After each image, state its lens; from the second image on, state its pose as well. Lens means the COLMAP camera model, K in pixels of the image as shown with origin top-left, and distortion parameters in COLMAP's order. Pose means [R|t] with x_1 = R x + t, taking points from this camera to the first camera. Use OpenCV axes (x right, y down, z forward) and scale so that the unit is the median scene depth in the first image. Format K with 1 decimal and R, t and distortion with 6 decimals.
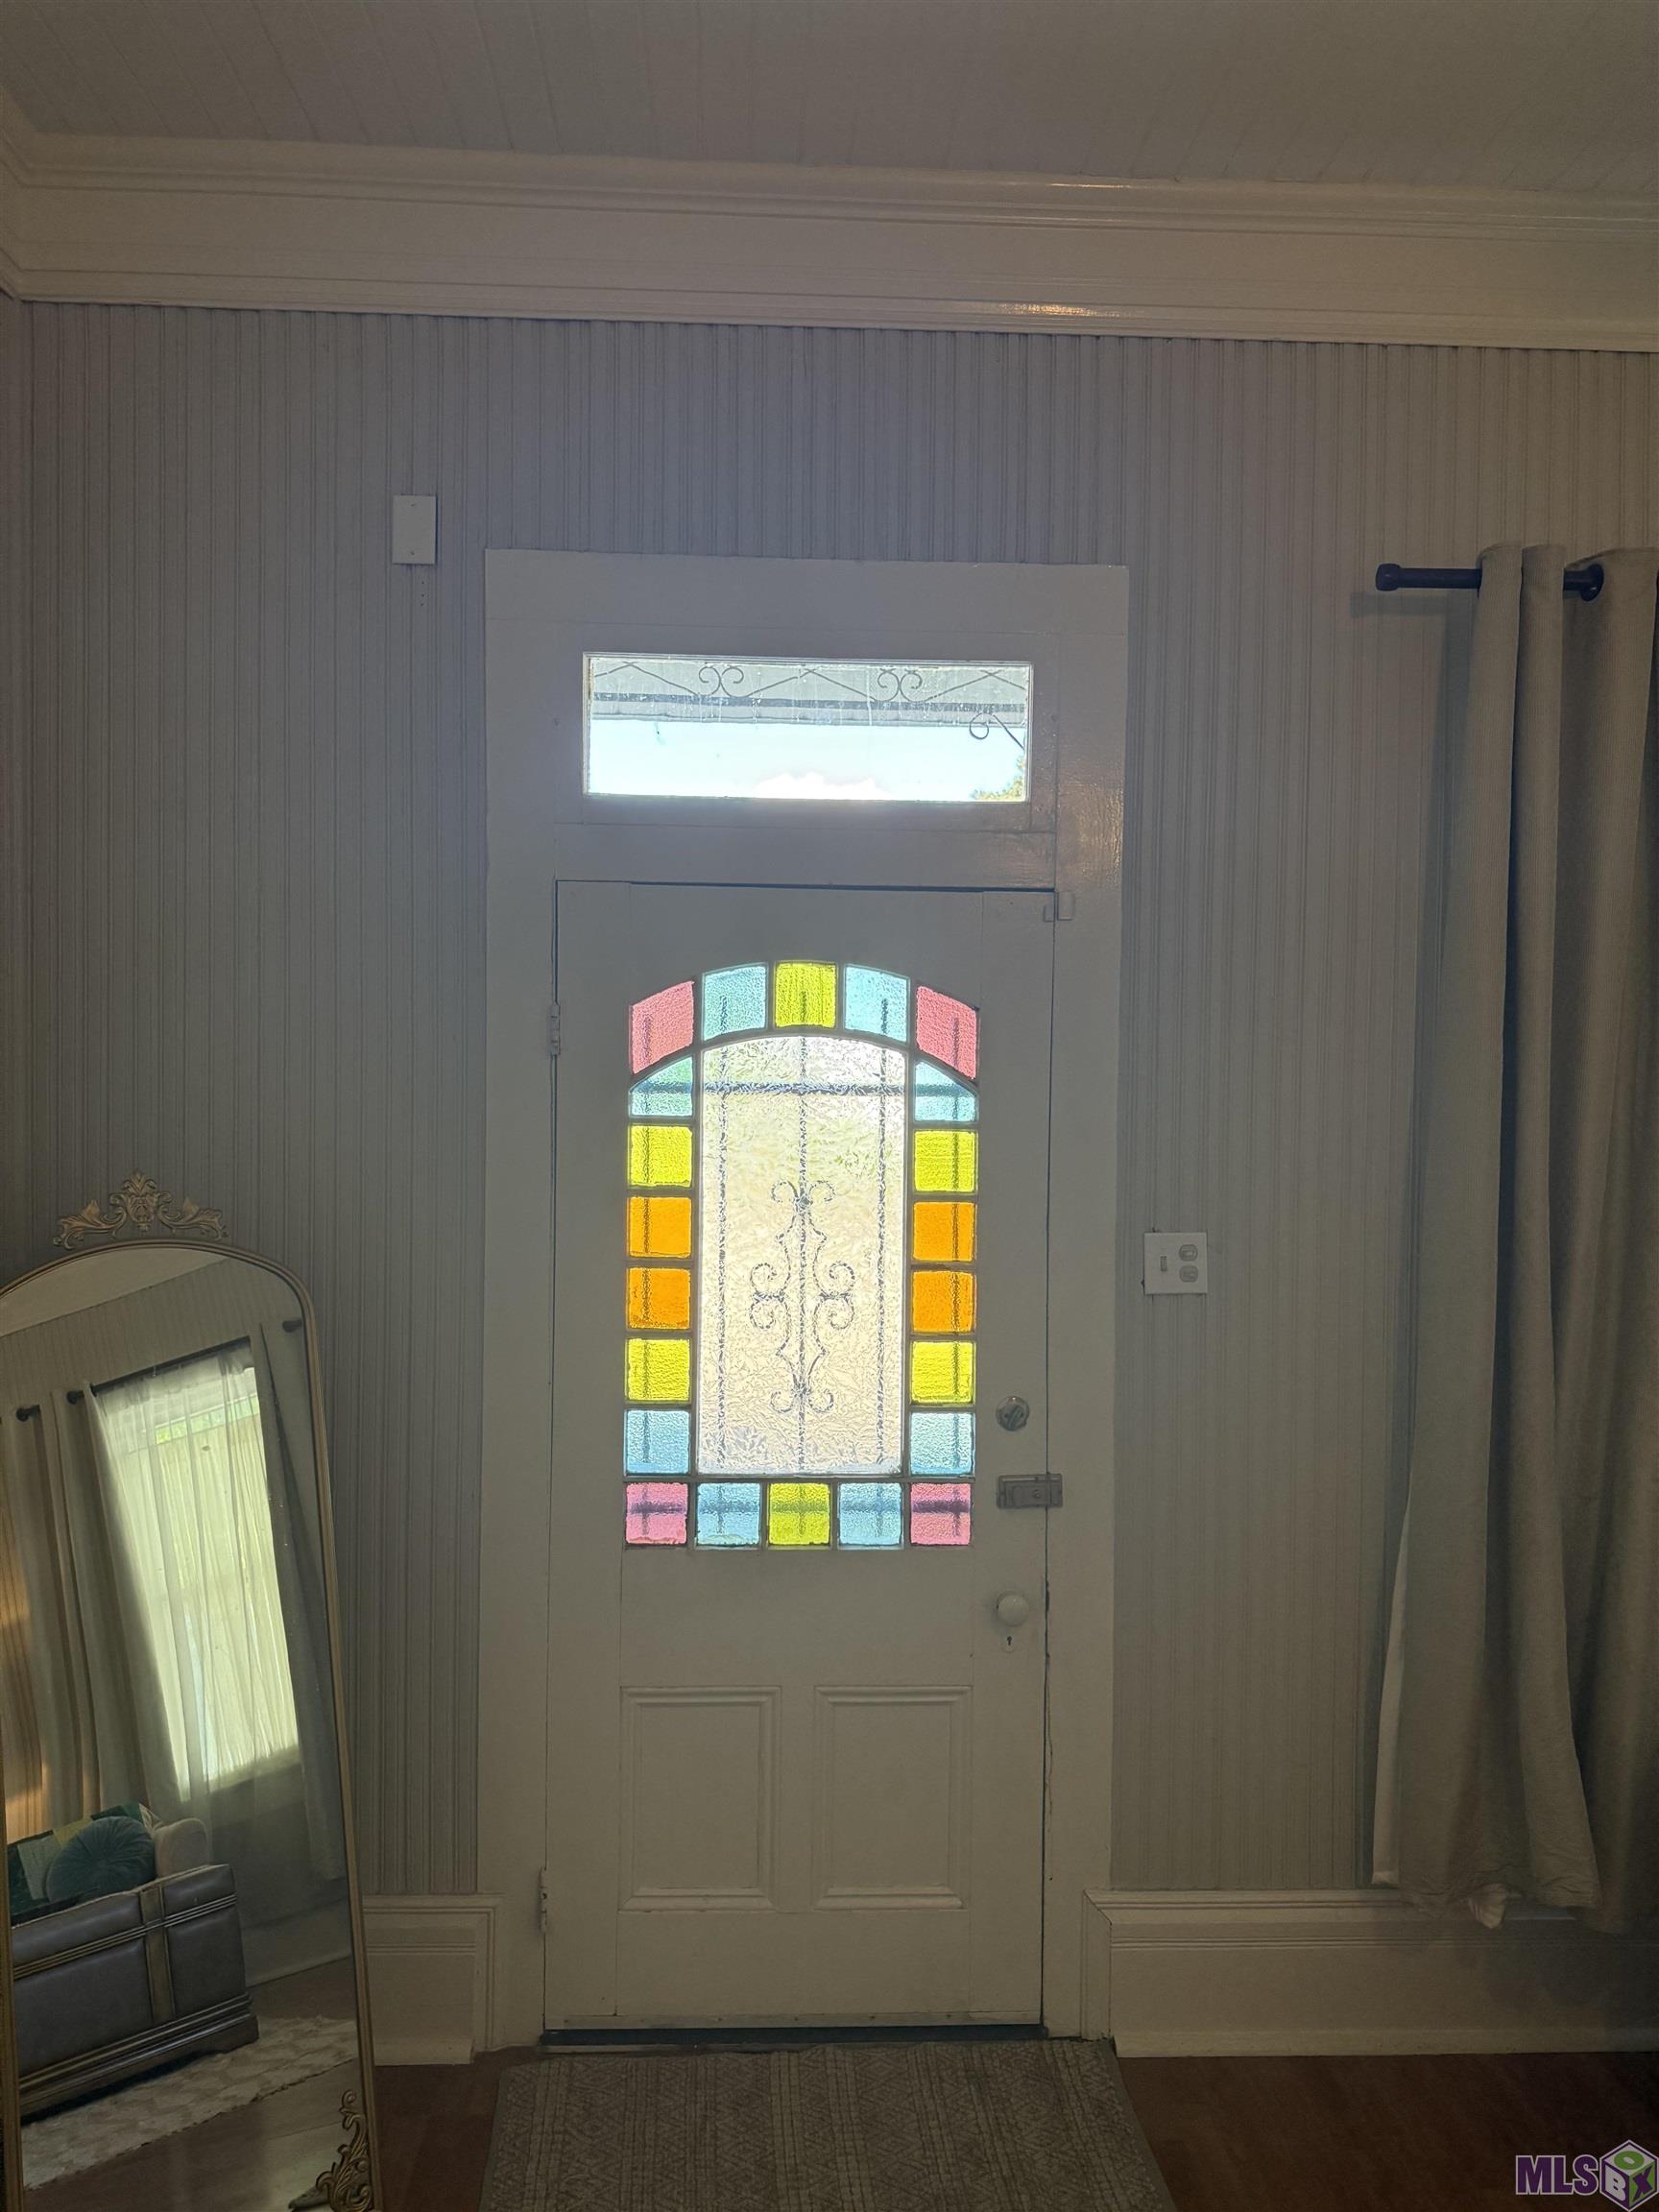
lens RADIAL K [[1959.9, 0, 829.5], [0, 1959.9, 1104.1], [0, 0, 1]] dist [0.087441, -0.001199]
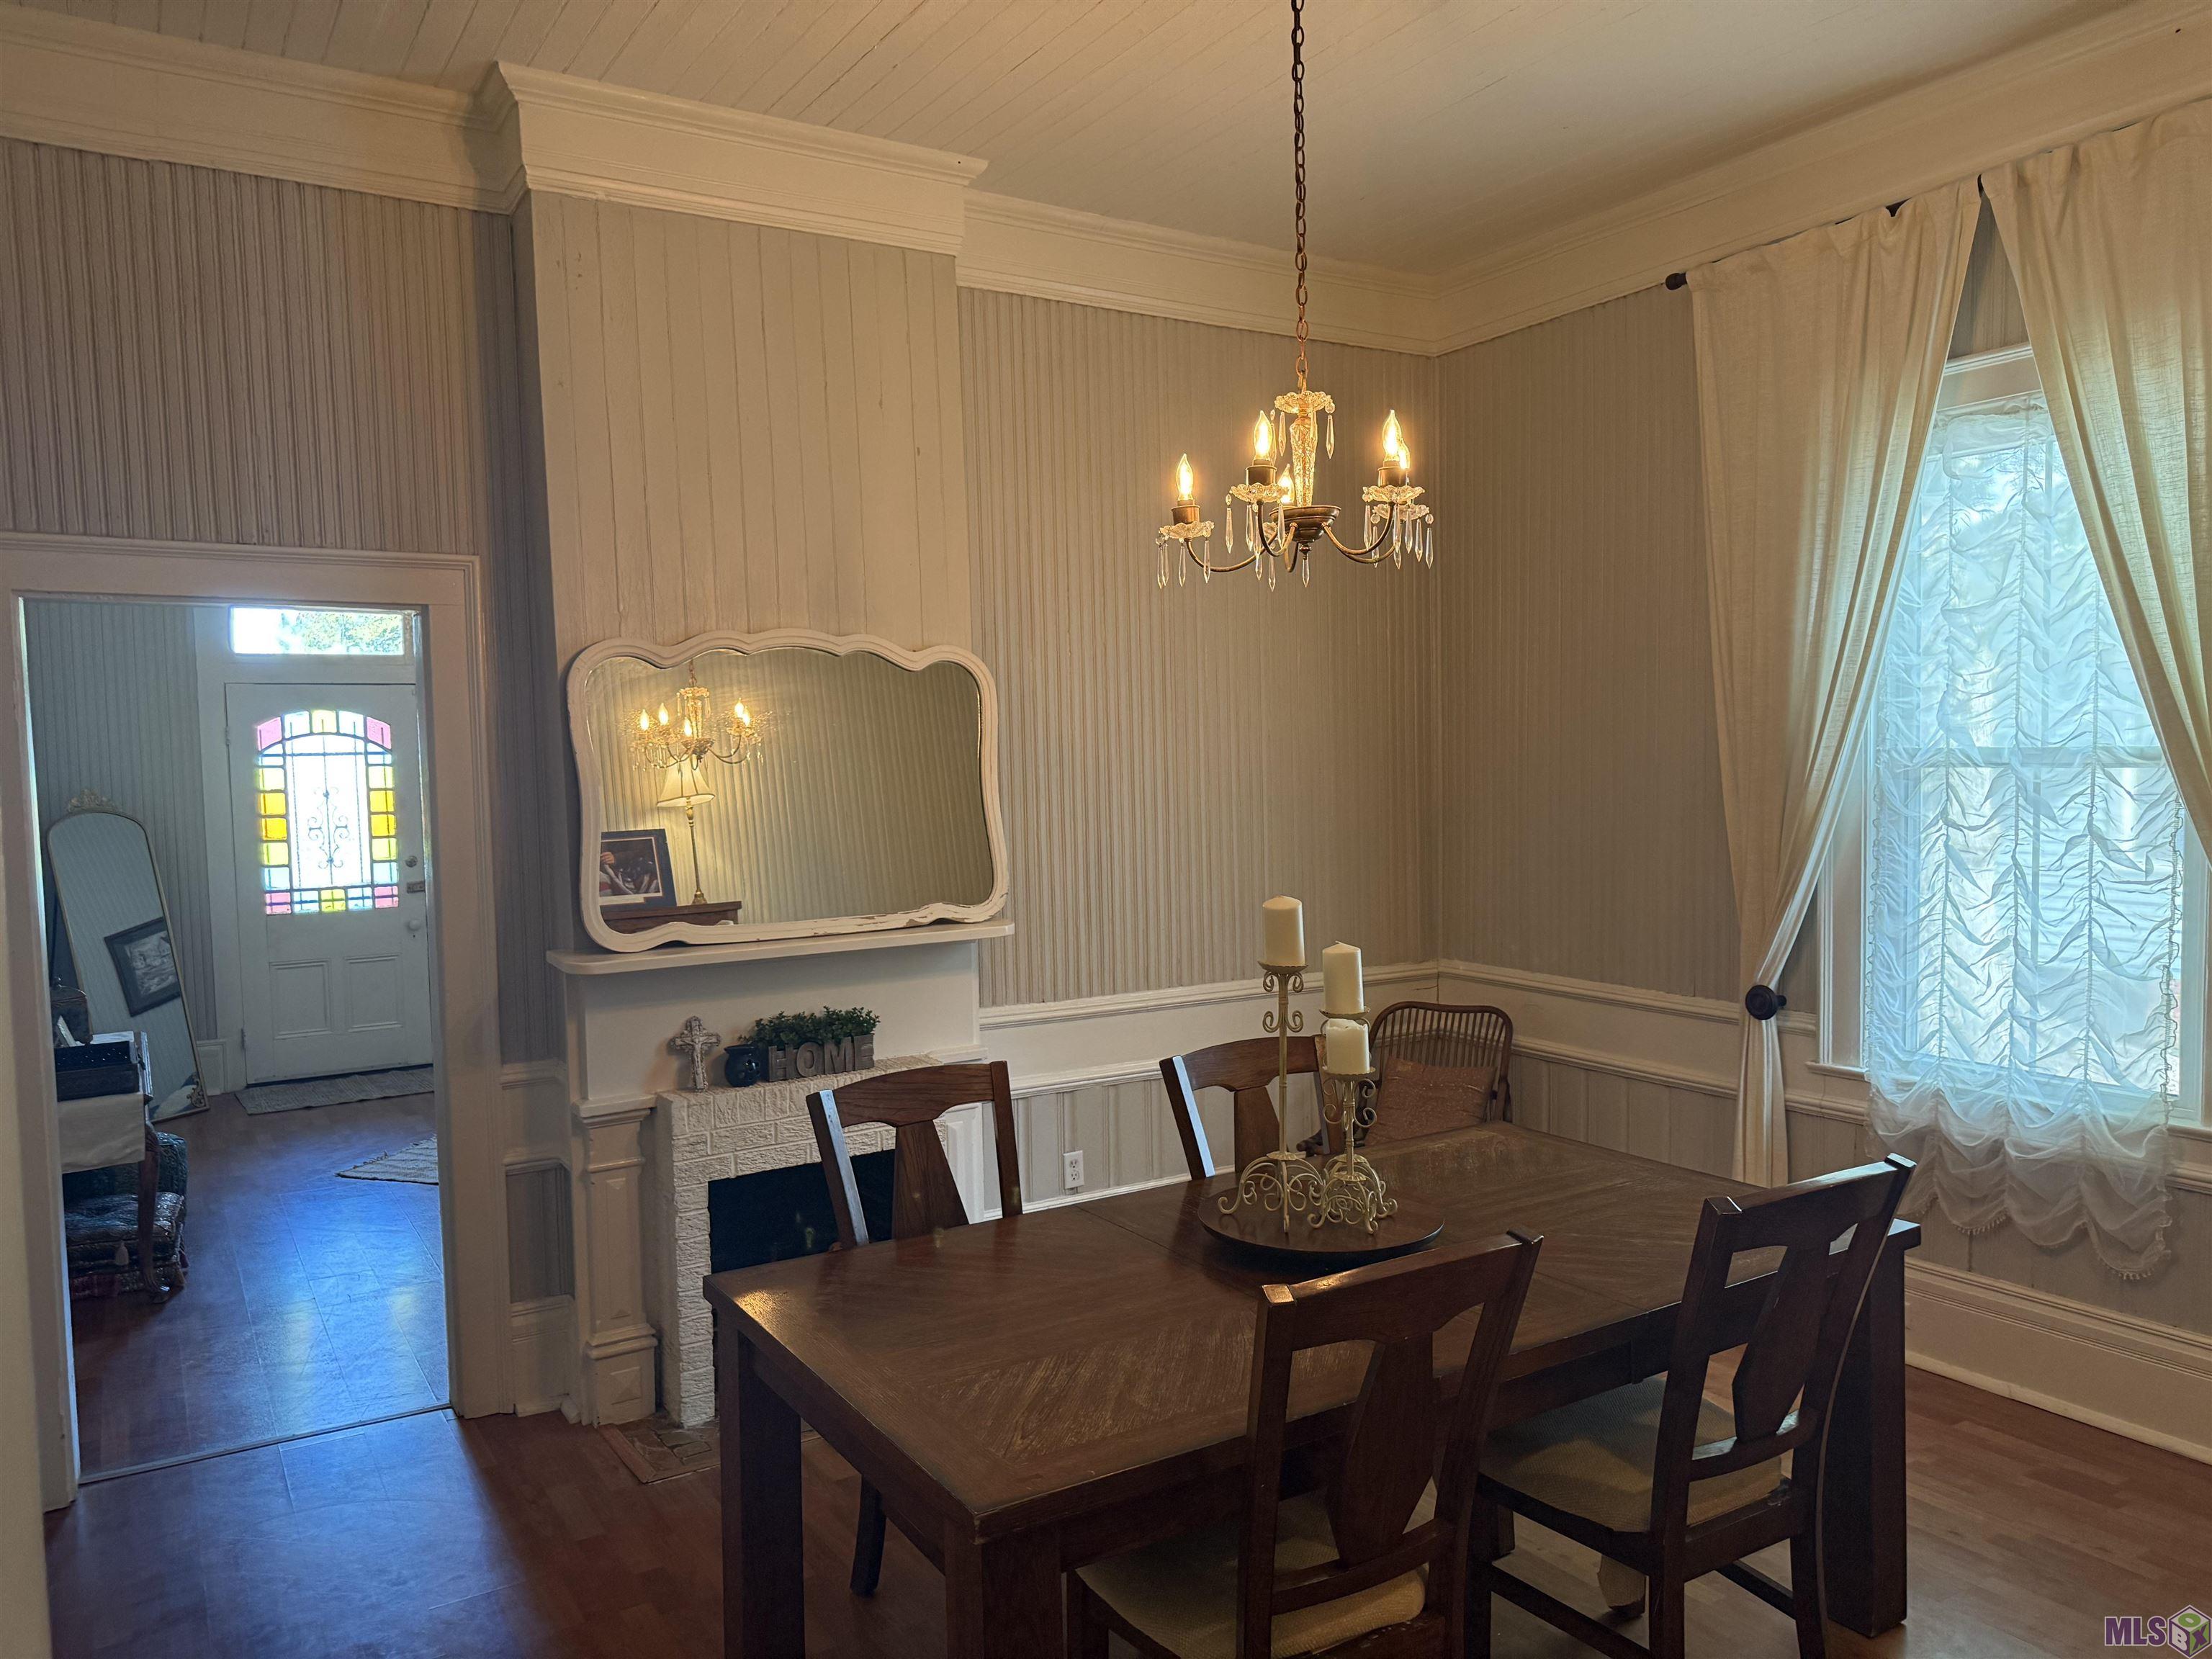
lens RADIAL K [[1595.7, 0, 1104.3], [0, 1595.7, 825.2], [0, 0, 1]] dist [0.000882, -0.002056]
pose [[0.880738, -0.057091, 0.470150, -0.113336], [0.040382, 0.998145, 0.045558, 0.035874], [-0.471879, -0.021139, 0.881410, -1.597667]]
